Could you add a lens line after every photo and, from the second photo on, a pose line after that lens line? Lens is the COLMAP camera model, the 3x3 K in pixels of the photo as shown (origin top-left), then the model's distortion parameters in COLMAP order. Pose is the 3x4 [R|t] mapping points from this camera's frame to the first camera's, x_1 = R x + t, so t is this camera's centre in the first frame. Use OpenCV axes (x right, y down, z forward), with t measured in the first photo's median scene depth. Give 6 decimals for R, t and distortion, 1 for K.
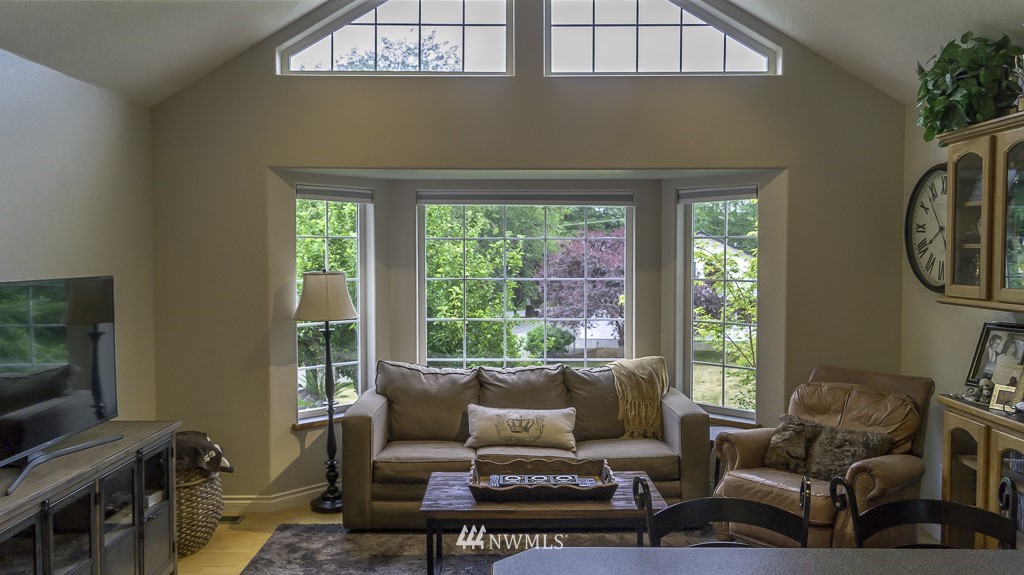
lens RADIAL K [[799.8, 0, 511.9], [0, 799.8, 284.0], [0, 0, 1]] dist [0.003424, 0.009350]
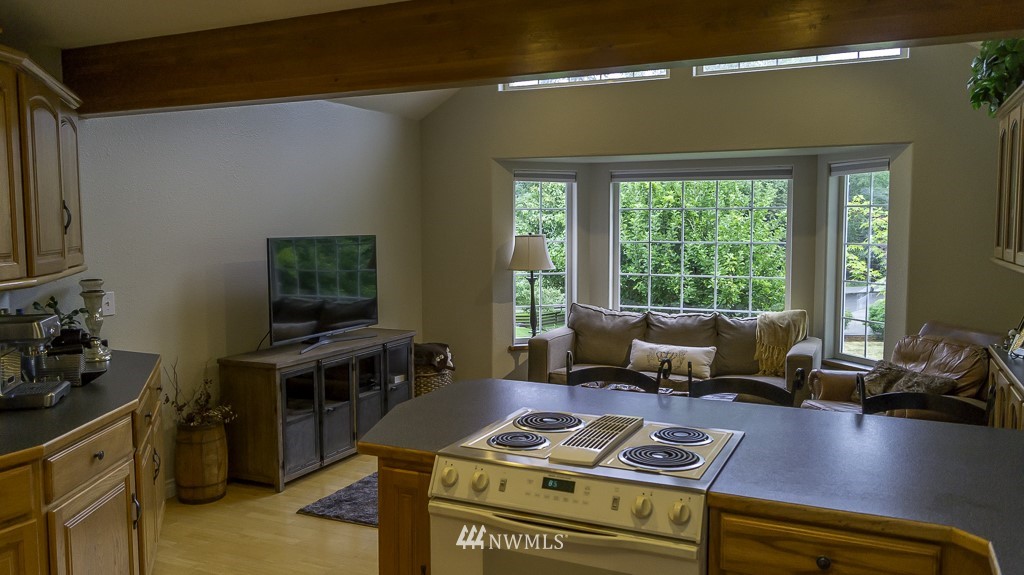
lens RADIAL K [[799.8, 0, 511.9], [0, 799.8, 284.0], [0, 0, 1]] dist [0.003424, 0.009350]
pose [[0.903025, 0.030940, -0.428472, 0.314090], [-0.015147, 0.999076, 0.040220, 0.013751], [0.429320, -0.029830, 0.902660, -0.232448]]
